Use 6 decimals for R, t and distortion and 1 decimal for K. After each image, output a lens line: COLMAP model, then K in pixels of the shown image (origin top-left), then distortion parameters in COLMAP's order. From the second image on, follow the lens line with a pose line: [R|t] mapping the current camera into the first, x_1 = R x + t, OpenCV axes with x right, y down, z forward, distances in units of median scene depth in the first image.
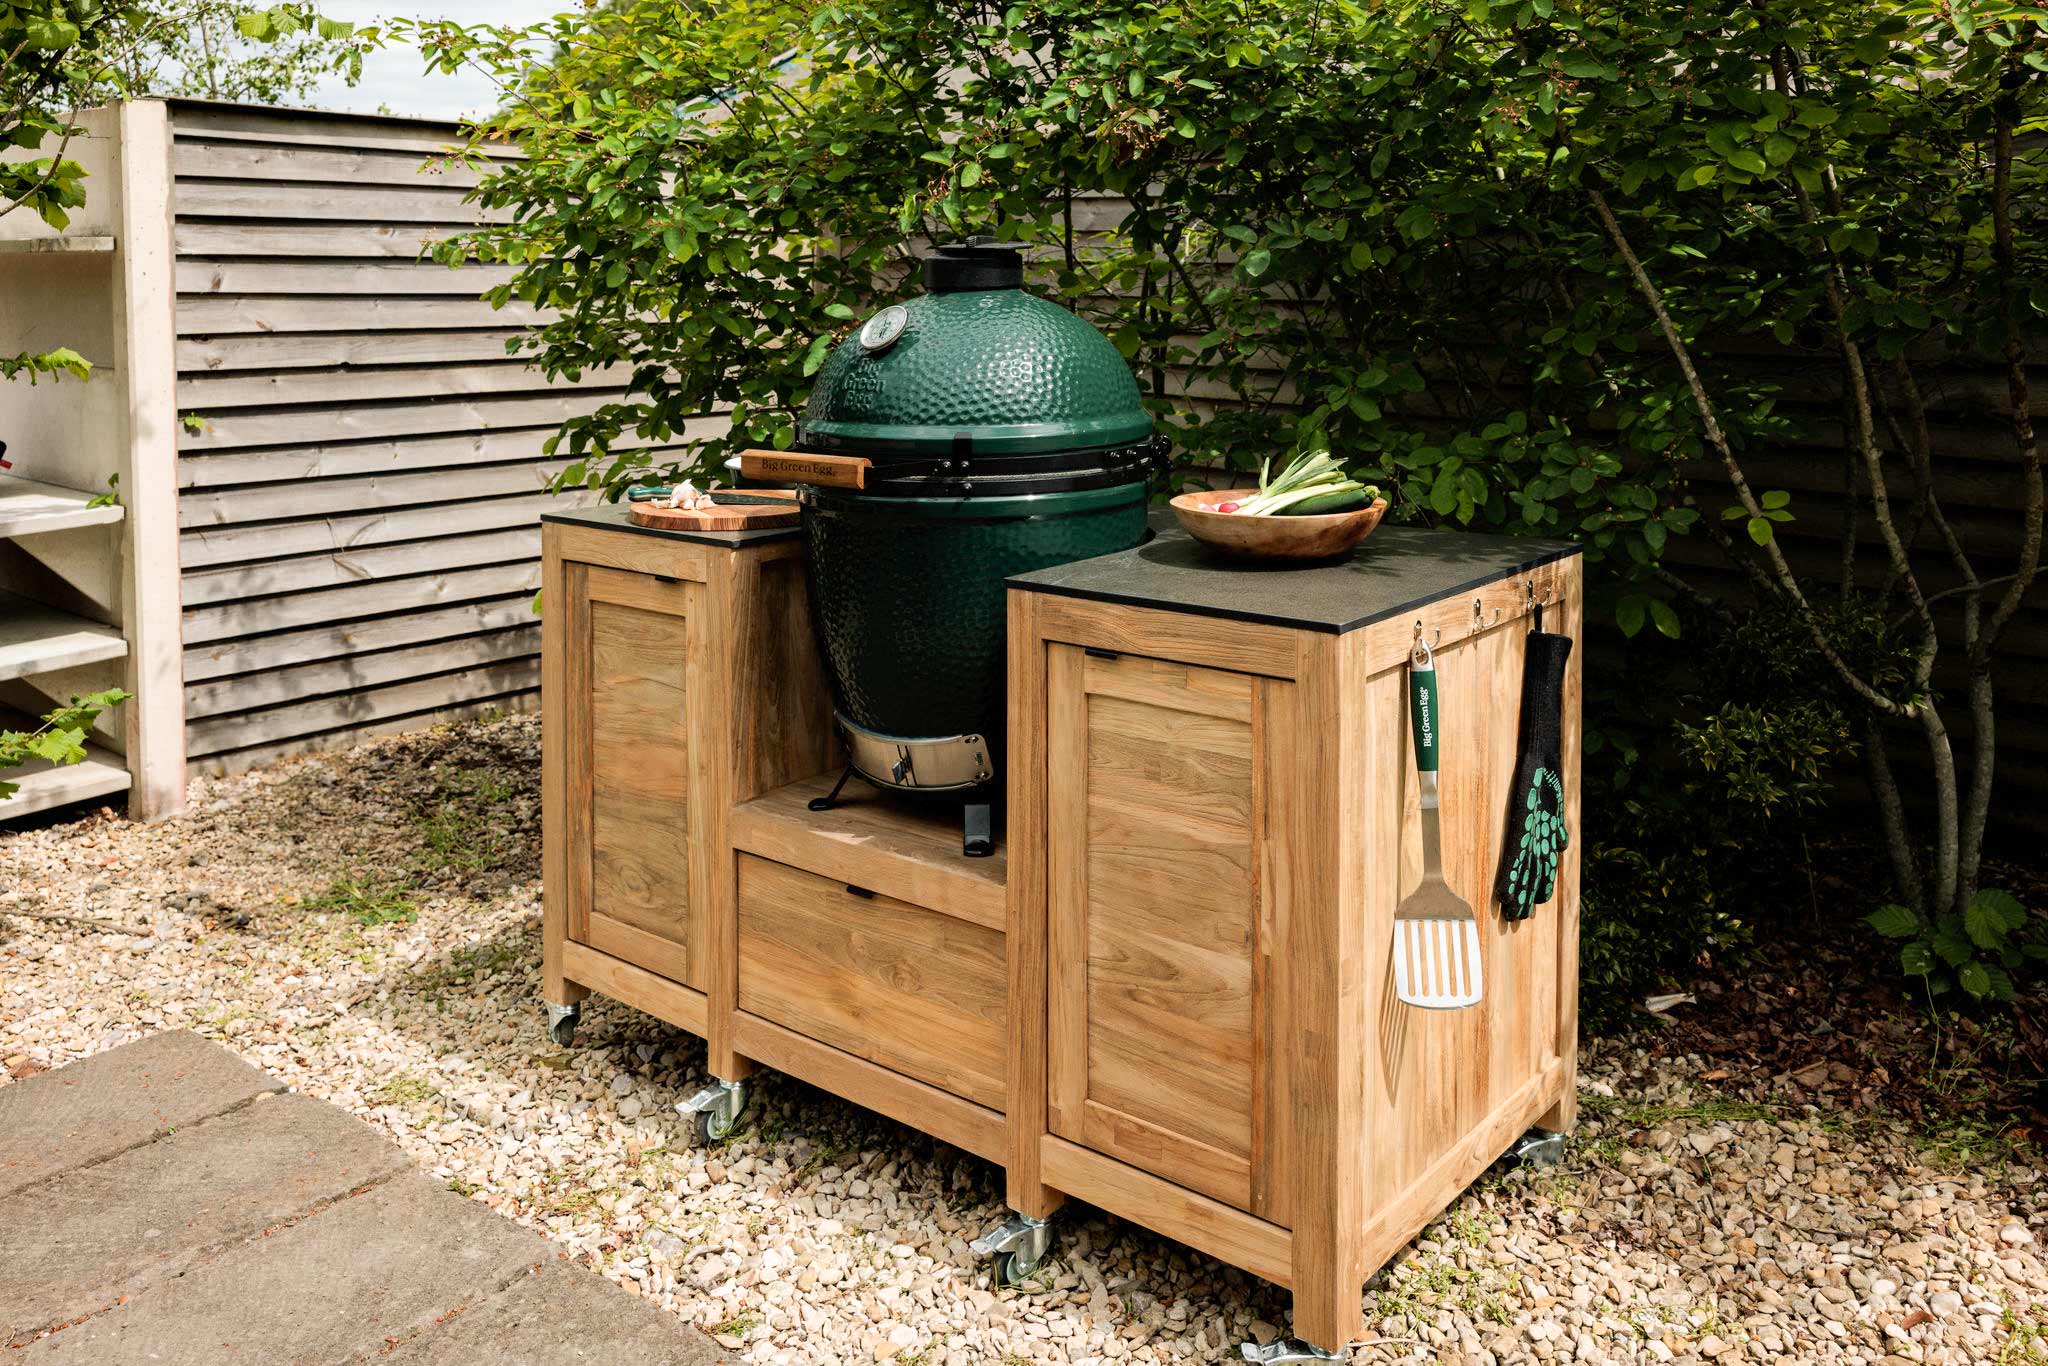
lens RADIAL K [[1869.6, 0, 1121.3], [0, 1869.6, 293.5], [0, 0, 1]] dist [0.006501, -0.002864]
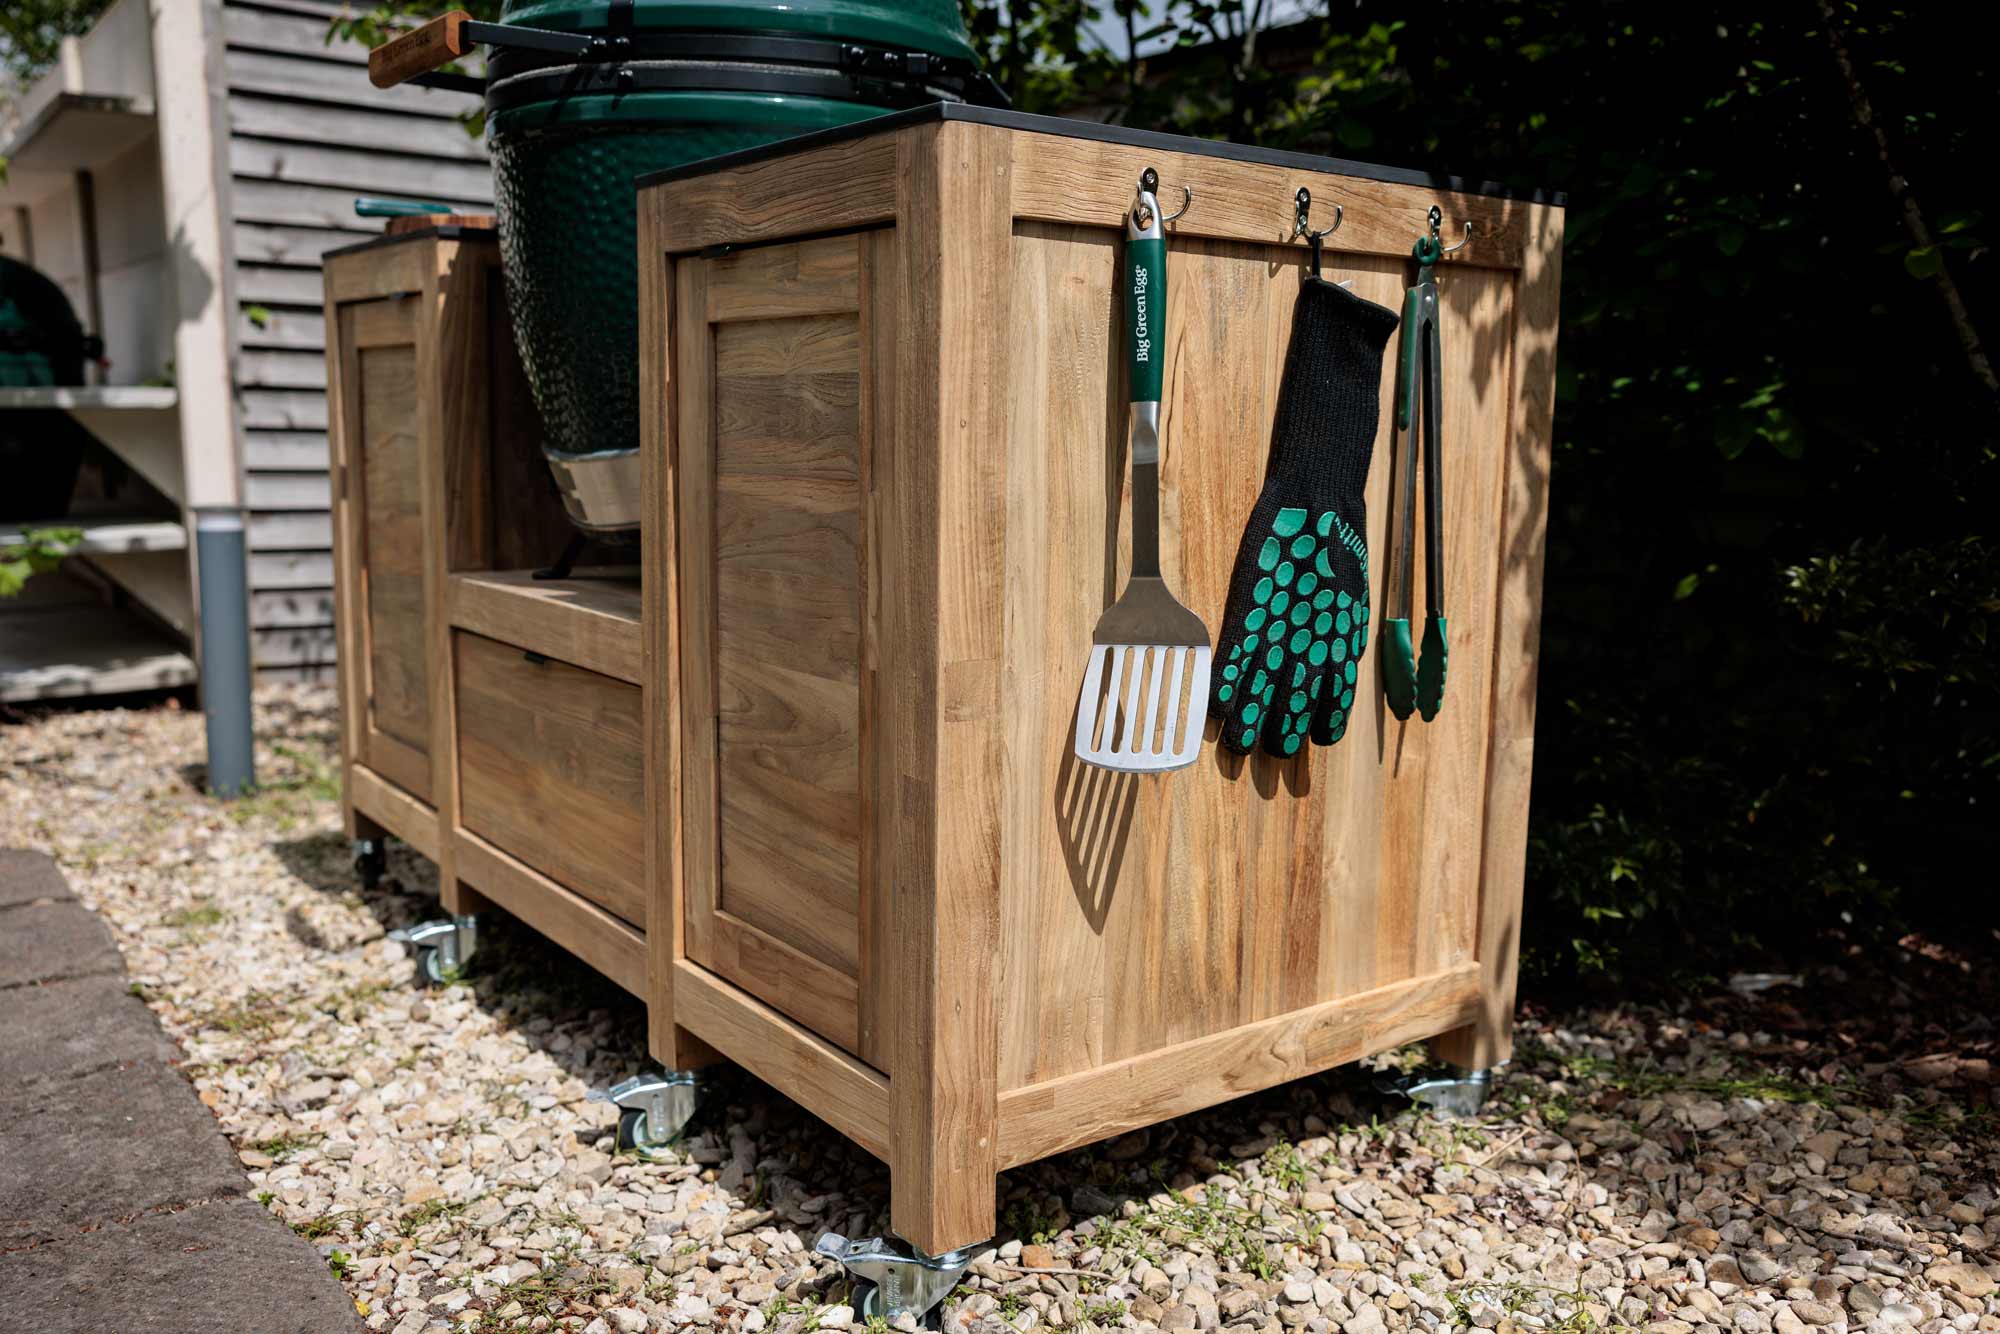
lens RADIAL K [[1812.4, 0, 1063.4], [0, 1812.4, 701.2], [0, 0, 1]] dist [-0.007163, -0.002871]
pose [[0.966703, 0.057186, -0.249429, 0.260632], [-0.025286, 0.991287, 0.129270, 0.245281], [0.254649, -0.118659, 0.959726, 0.360200]]
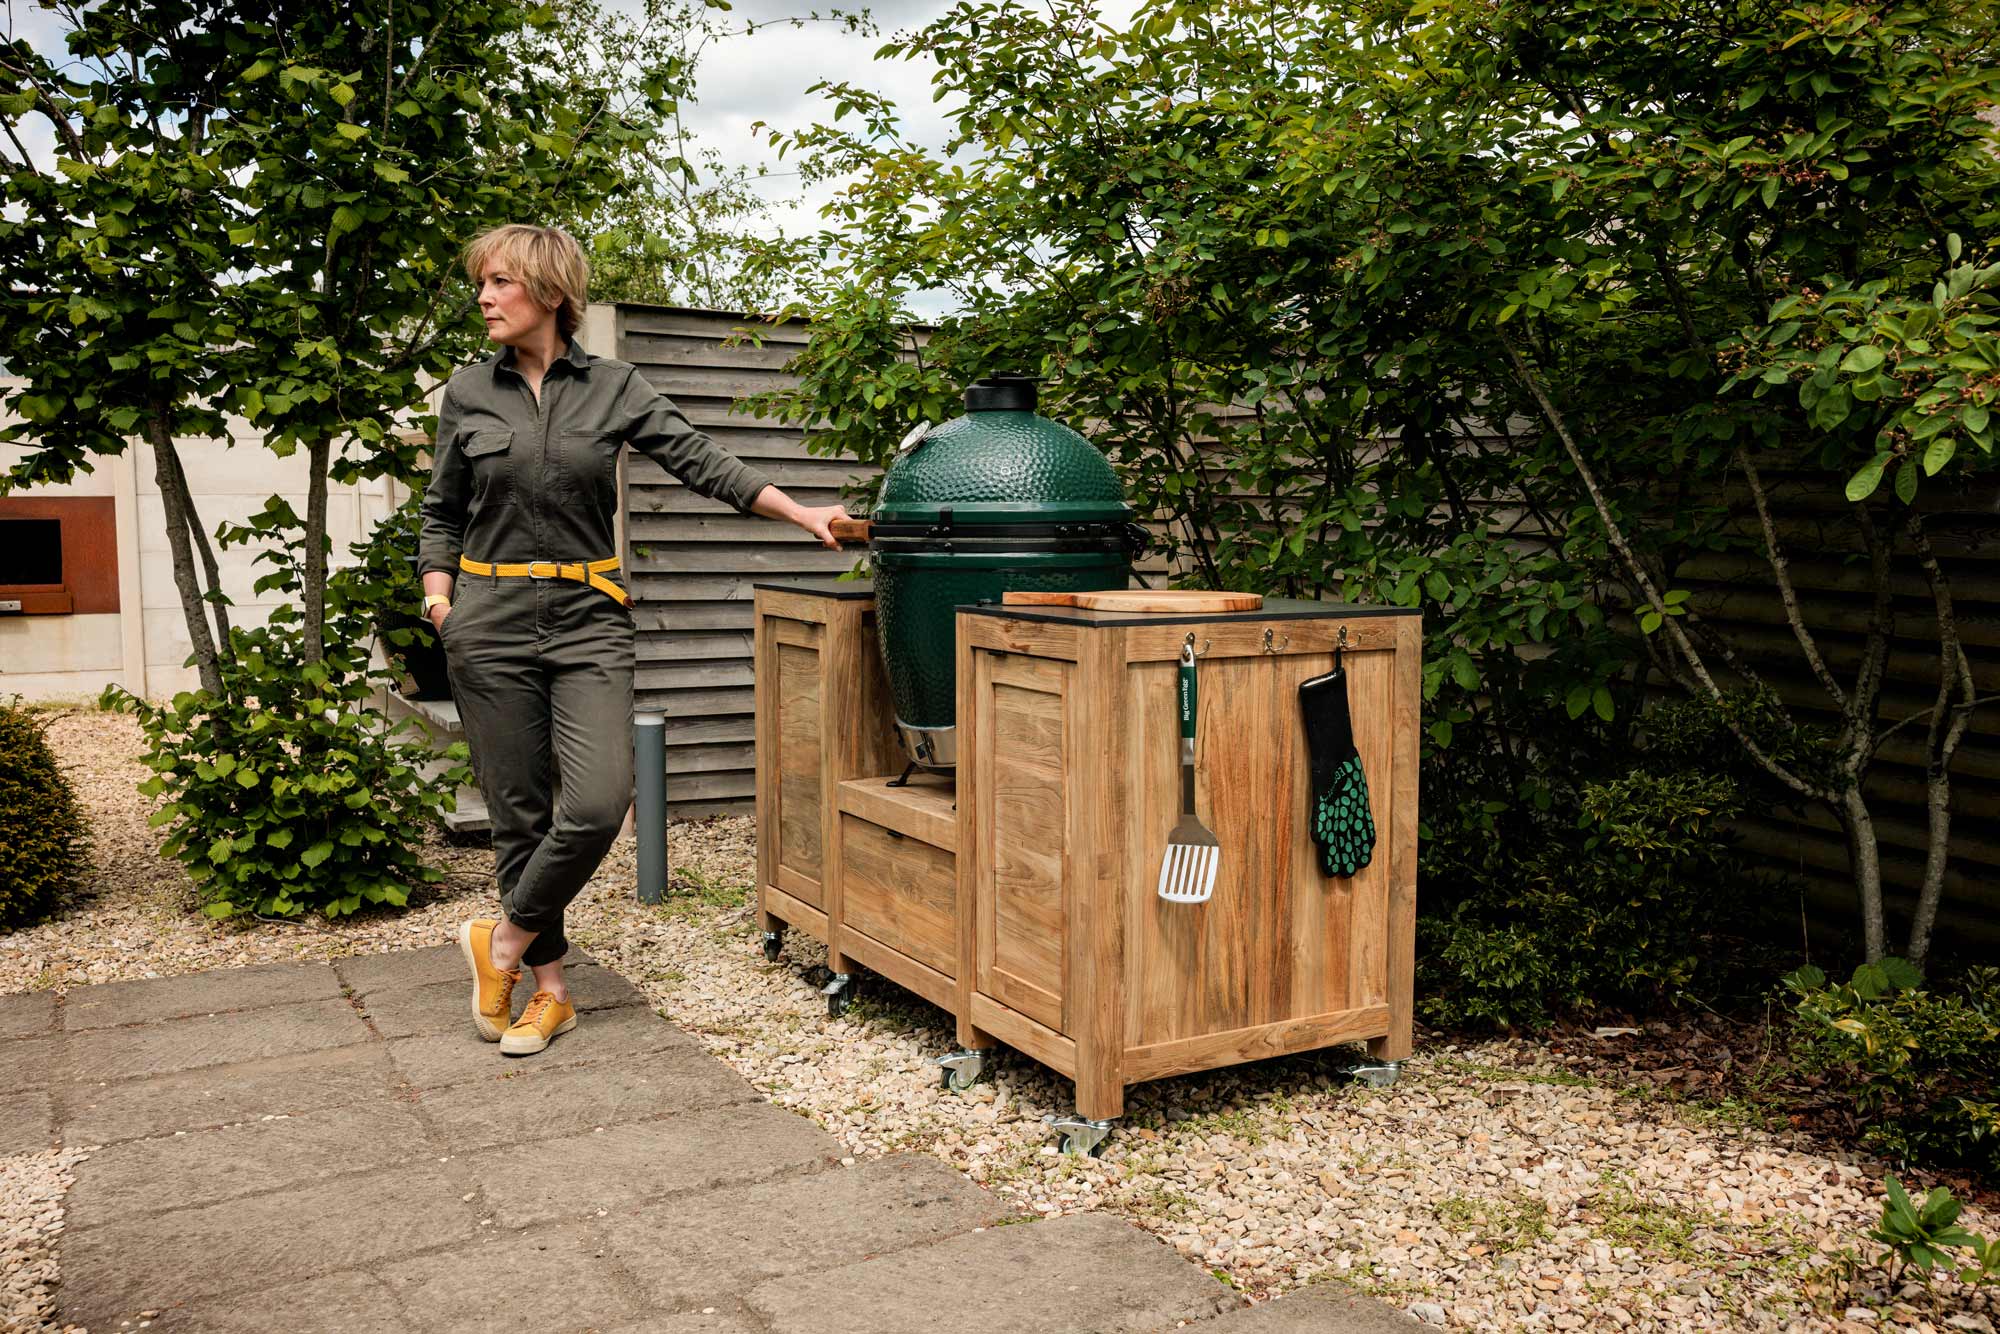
lens RADIAL K [[1998.0, 0, 1005.7], [0, 1998.0, 697.7], [0, 0, 1]] dist [0.058666, -0.002064]
pose [[0.917709, 0.042272, -0.394998, 0.556340], [-0.009694, 0.996409, 0.084112, 0.089956], [0.397135, -0.073361, 0.914823, -0.367618]]
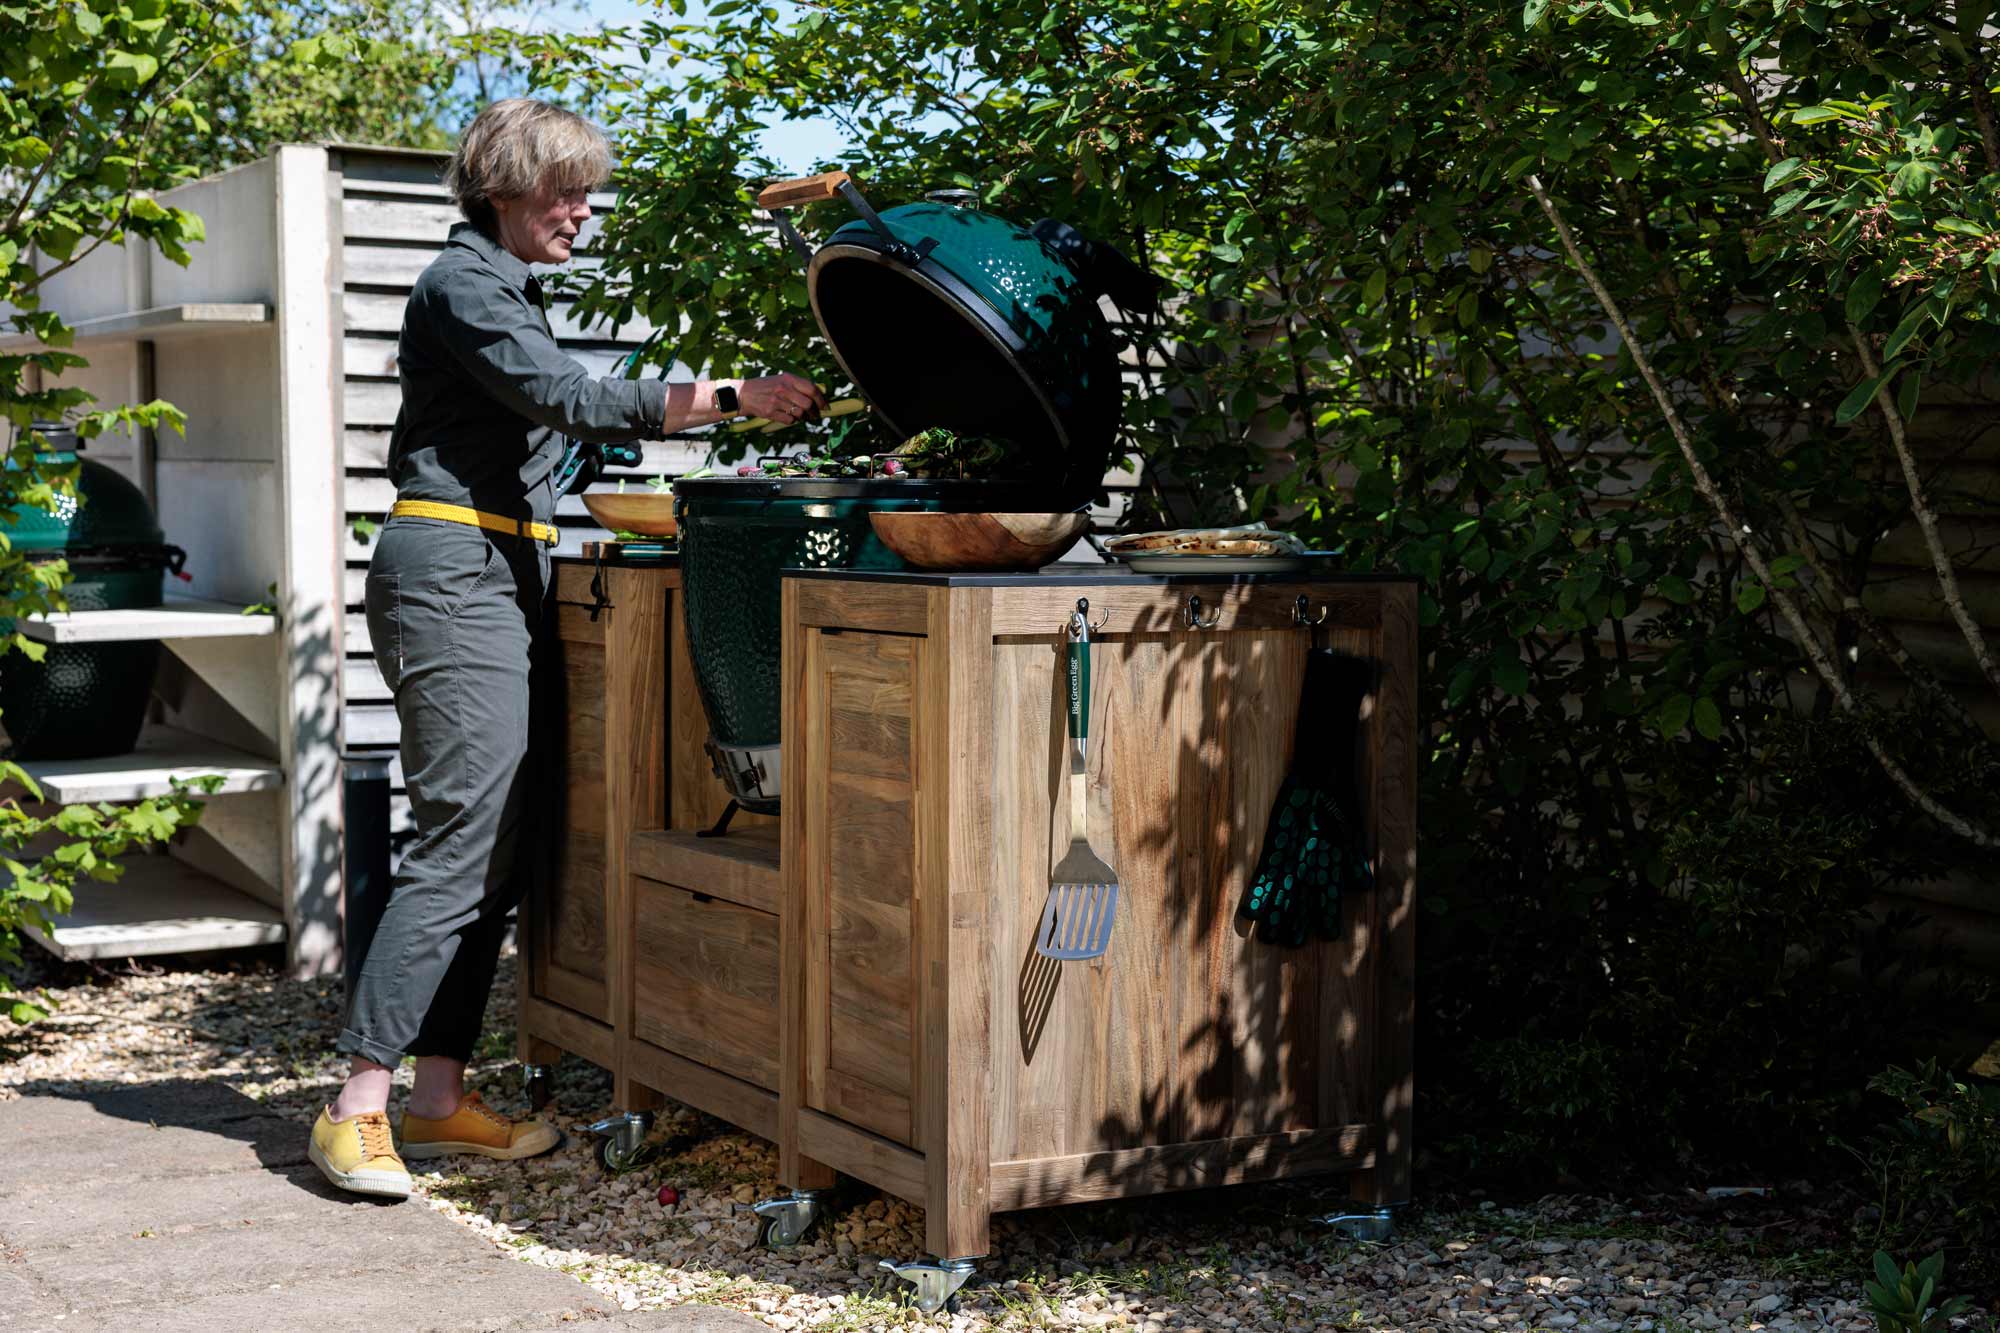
lens RADIAL K [[3798.6, 0, 999.1], [0, 3798.6, 784.8], [0, 0, 1]] dist [-0.031291, -0.119648]
pose [[0.909471, 0.039472, -0.413890, 0.878422], [-0.015121, 0.997965, 0.061948, 0.135149], [0.415493, -0.050082, 0.908217, -0.811213]]
